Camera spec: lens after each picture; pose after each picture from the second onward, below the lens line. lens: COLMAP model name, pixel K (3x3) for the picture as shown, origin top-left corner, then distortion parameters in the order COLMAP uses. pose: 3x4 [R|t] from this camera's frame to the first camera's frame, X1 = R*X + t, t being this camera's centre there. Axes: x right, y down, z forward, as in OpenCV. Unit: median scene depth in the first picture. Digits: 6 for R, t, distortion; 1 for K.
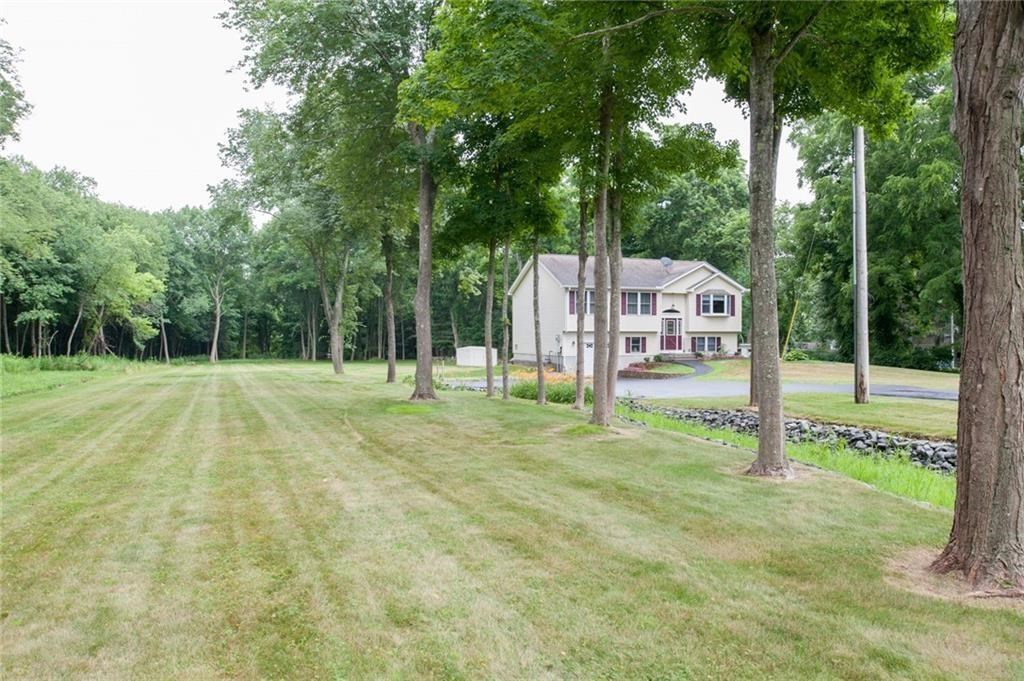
lens RADIAL K [[715.3, 0, 510.5], [0, 715.3, 339.3], [0, 0, 1]] dist [-0.002208, -0.006032]
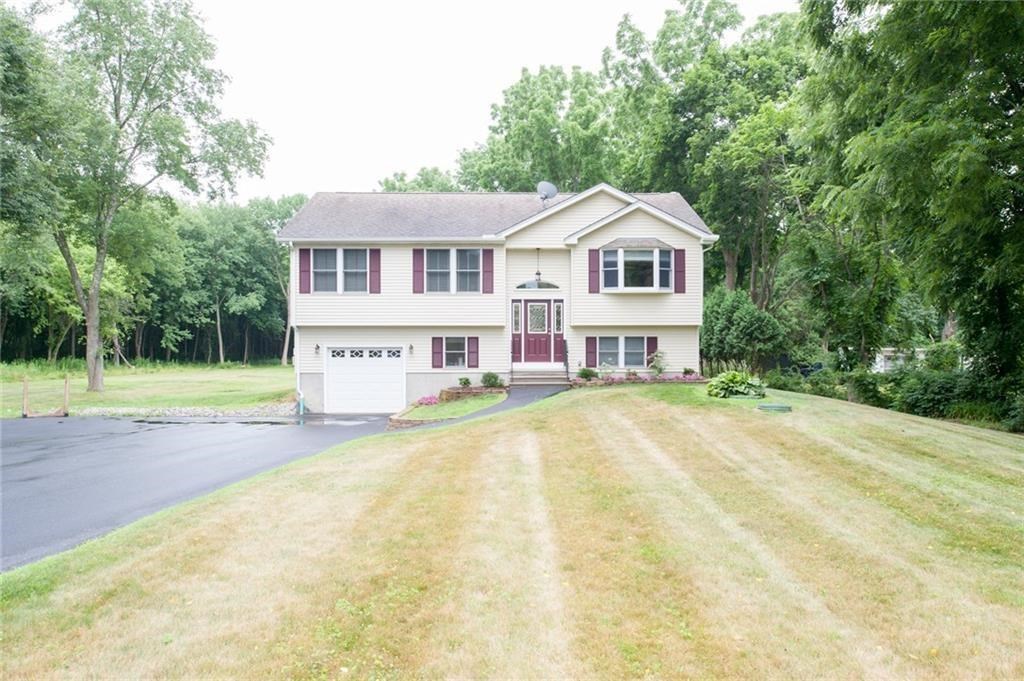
lens RADIAL K [[715.3, 0, 513.5], [0, 715.3, 342.0], [0, 0, 1]] dist [-0.002208, -0.006032]
pose [[0.939471, -0.000048, -0.342628, 0.379040], [0.000564, 0.999999, 0.001406, -0.000149], [0.342628, -0.001514, 0.939470, 0.519895]]
